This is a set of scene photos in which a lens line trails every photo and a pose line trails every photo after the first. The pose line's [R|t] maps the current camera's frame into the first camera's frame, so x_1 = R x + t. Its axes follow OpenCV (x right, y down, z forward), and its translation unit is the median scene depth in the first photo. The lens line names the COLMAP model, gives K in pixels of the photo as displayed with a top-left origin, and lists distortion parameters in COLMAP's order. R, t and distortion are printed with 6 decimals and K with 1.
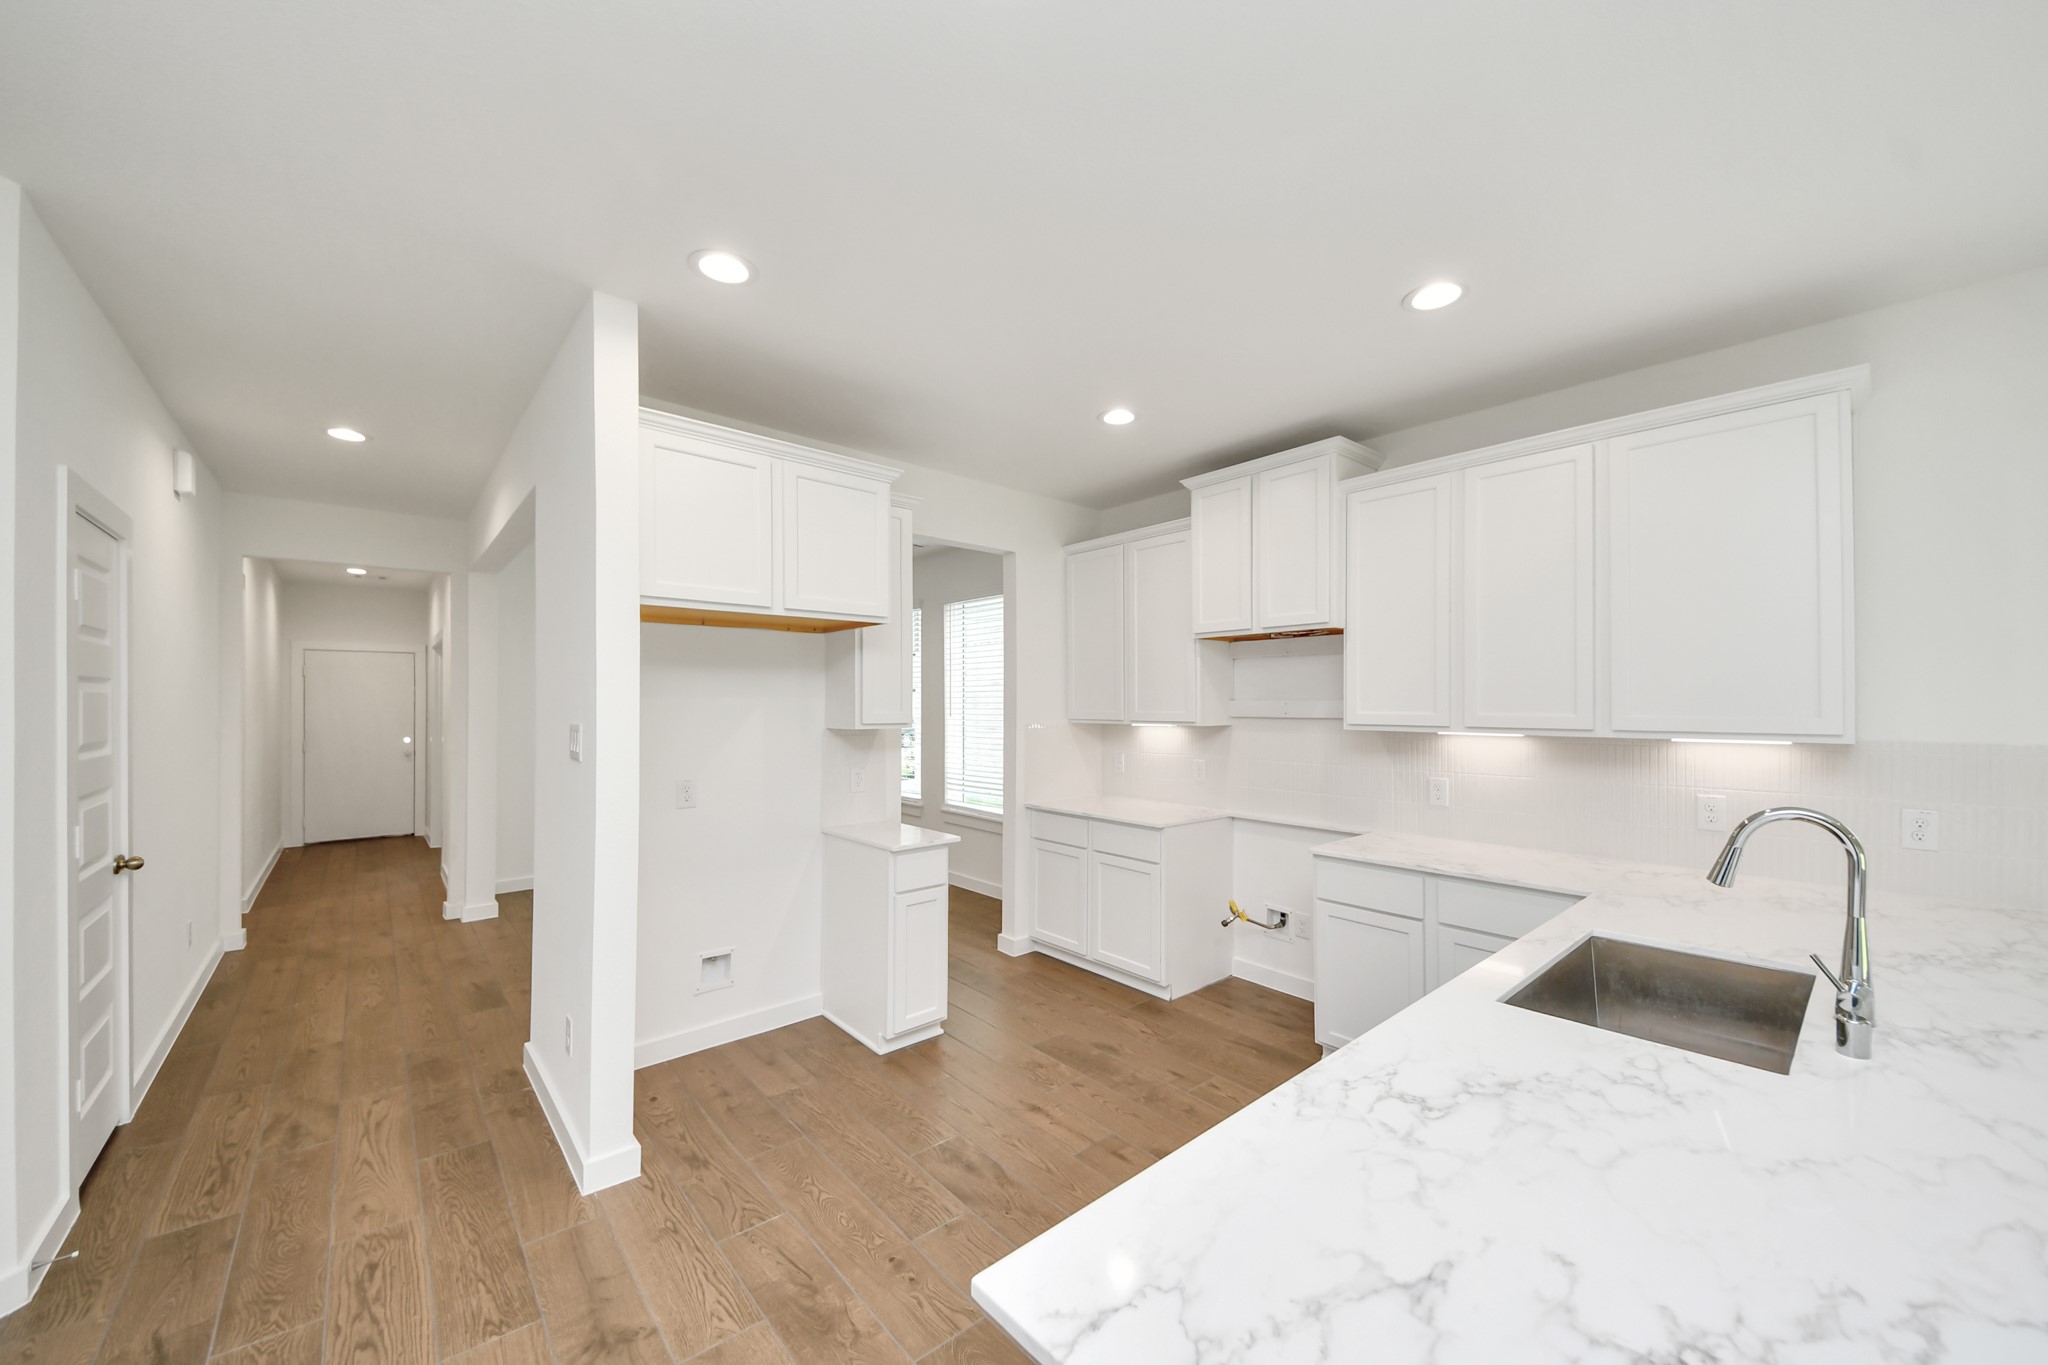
lens RADIAL K [[748.4, 0, 1012.3], [0, 748.4, 697.1], [0, 0, 1]] dist [0.035549, -0.024356]
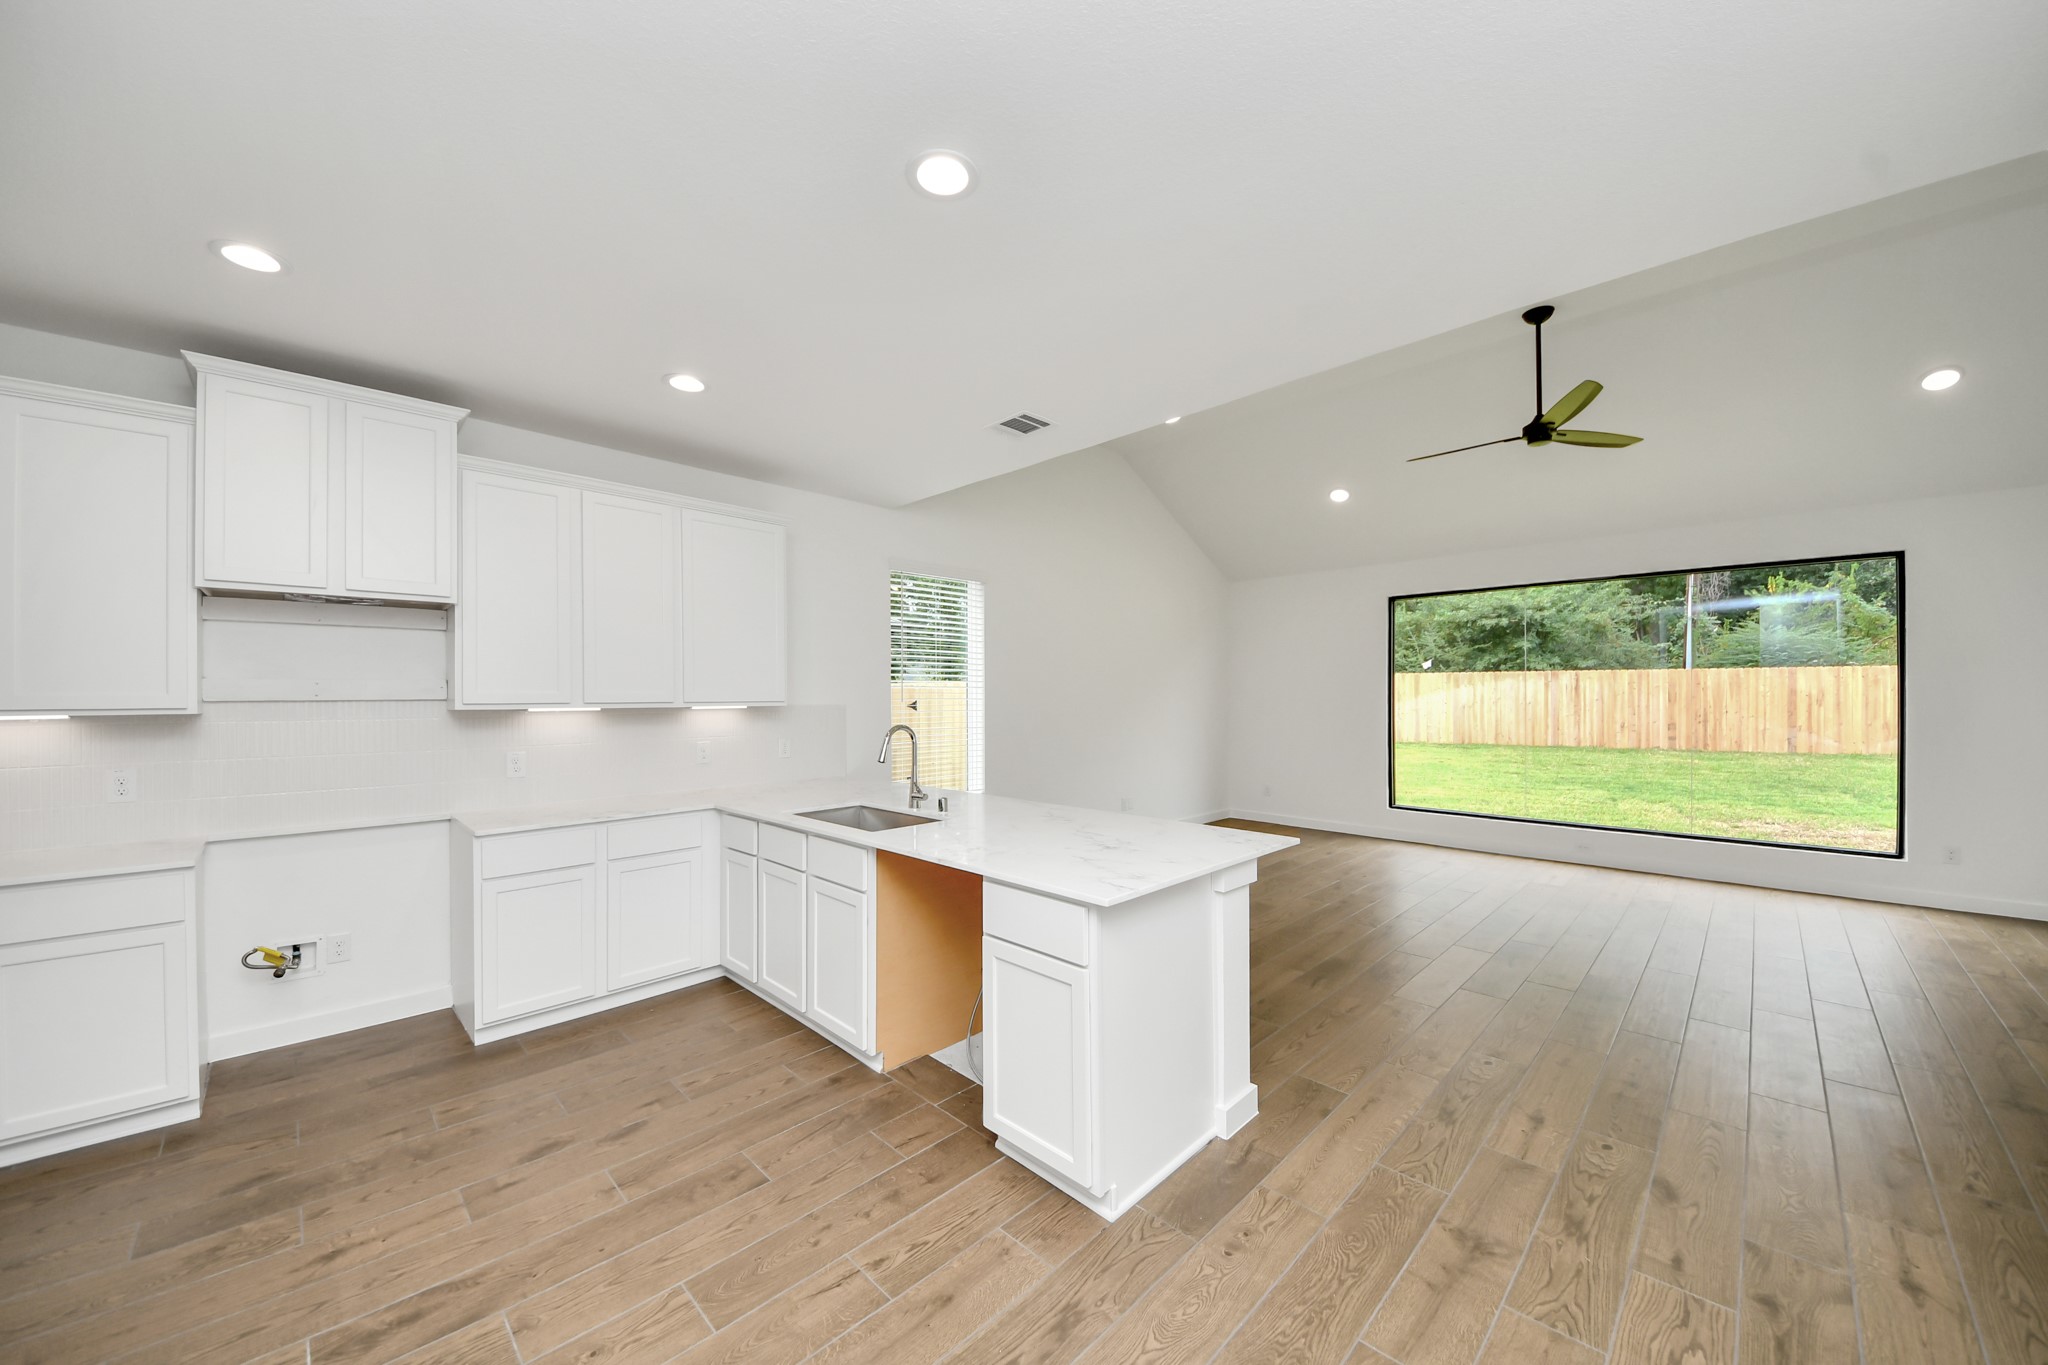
lens RADIAL K [[738.1, 0, 1028.2], [0, 738.1, 698.5], [0, 0, 1]] dist [0.033822, -0.023198]
pose [[-0.084459, -0.005303, 0.996413, -0.540828], [-0.003036, 0.999983, 0.005064, 0.019953], [-0.996422, -0.002597, -0.084474, 0.323515]]
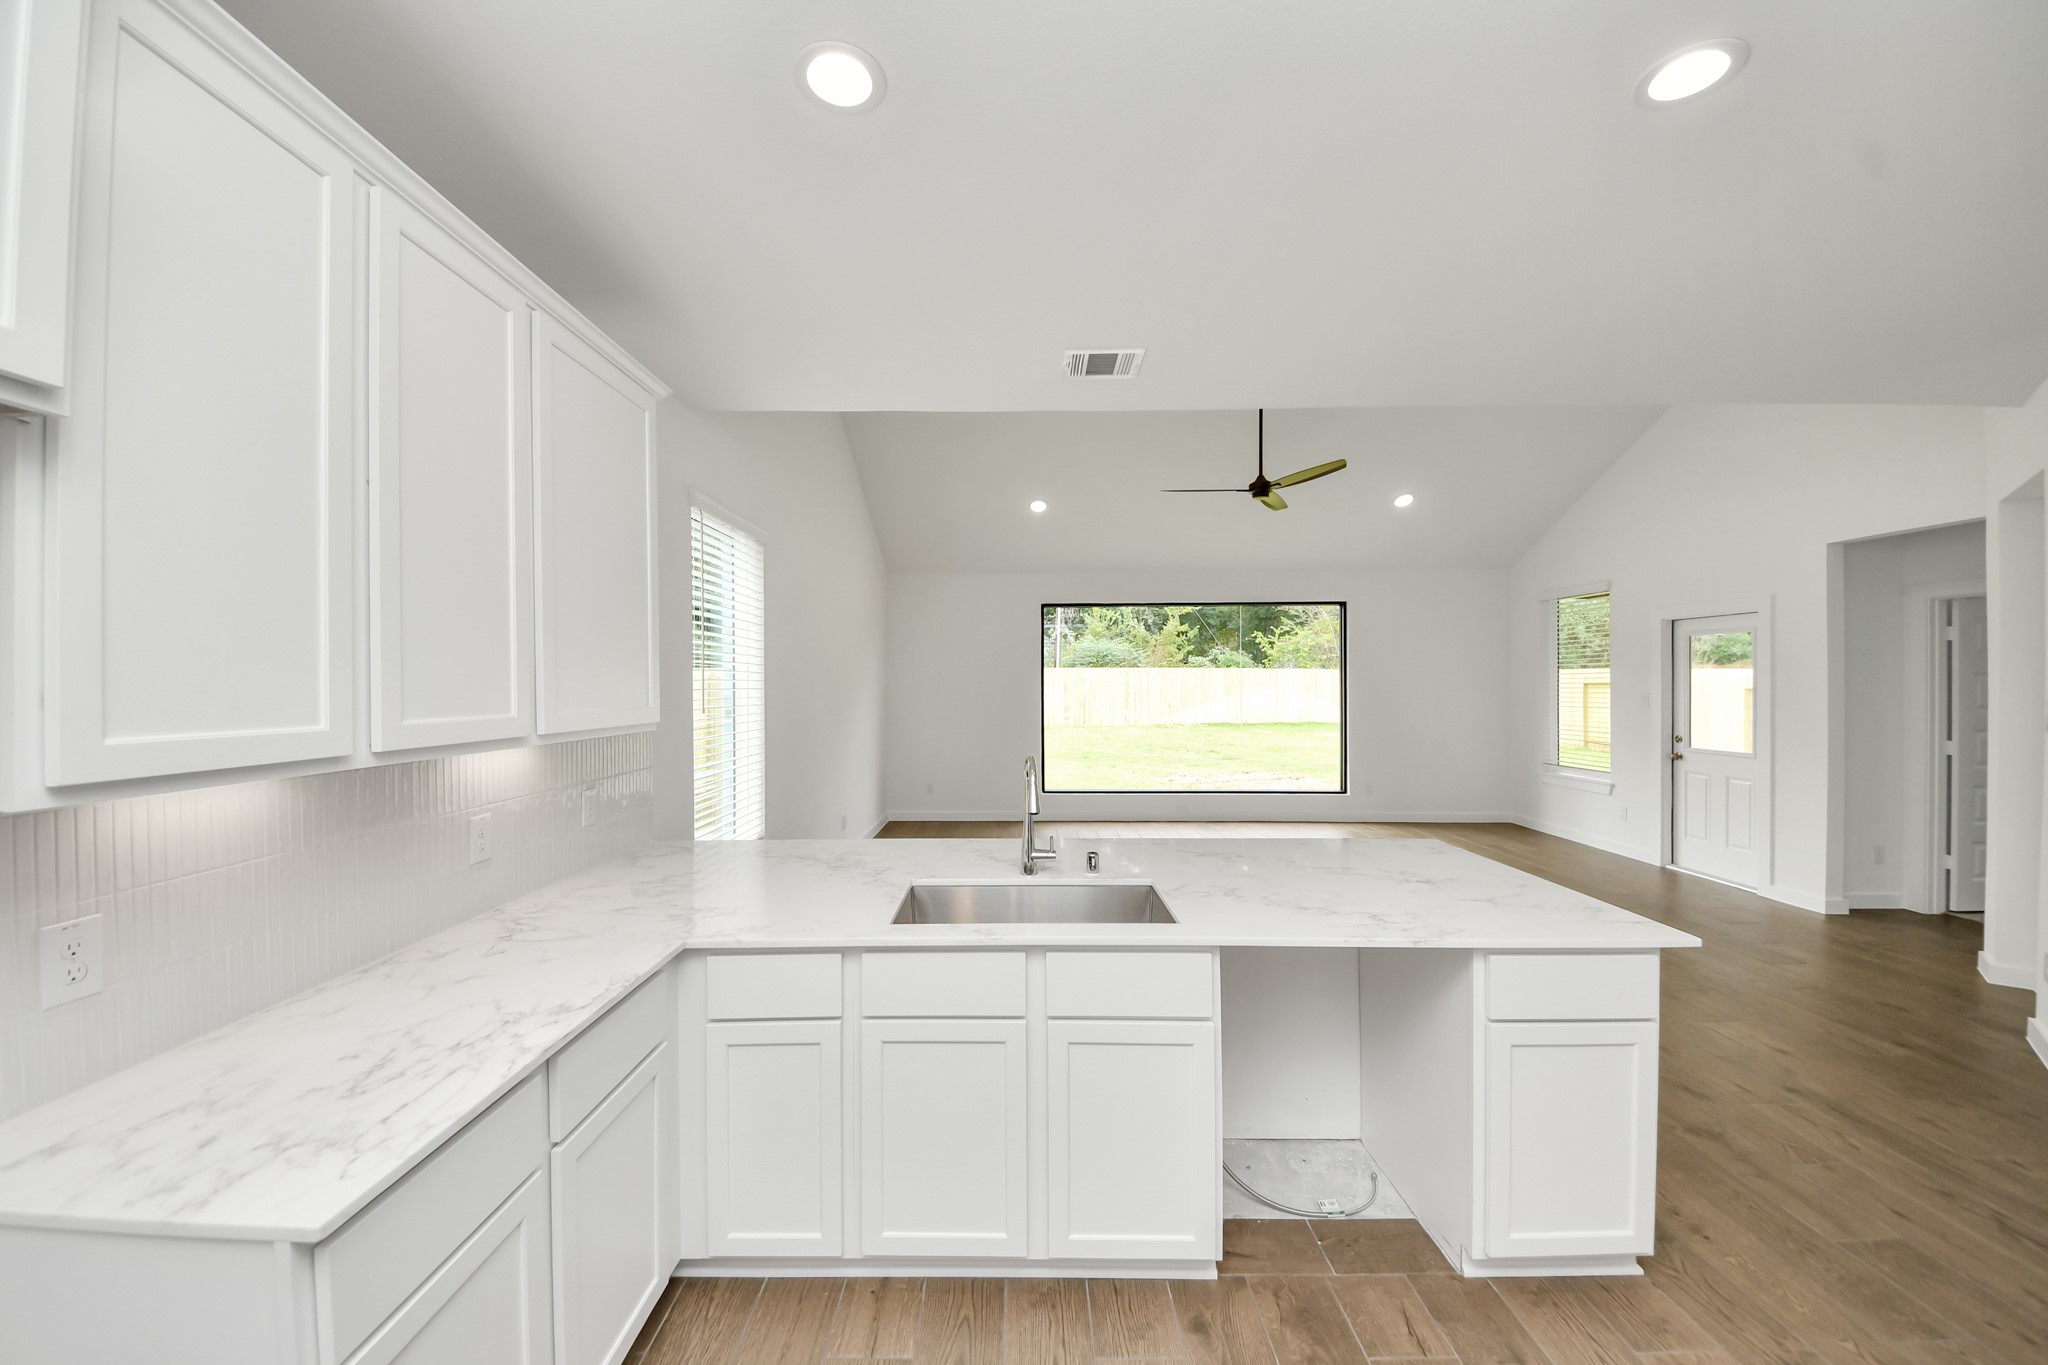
lens RADIAL K [[732.8, 0, 1022.7], [0, 732.8, 692.5], [0, 0, 1]] dist [0.038415, -0.022068]
pose [[-0.763240, -0.006941, 0.646078, 0.016161], [-0.001101, 0.999955, 0.009443, -0.001389], [-0.646114, 0.006496, -0.763213, 0.900989]]
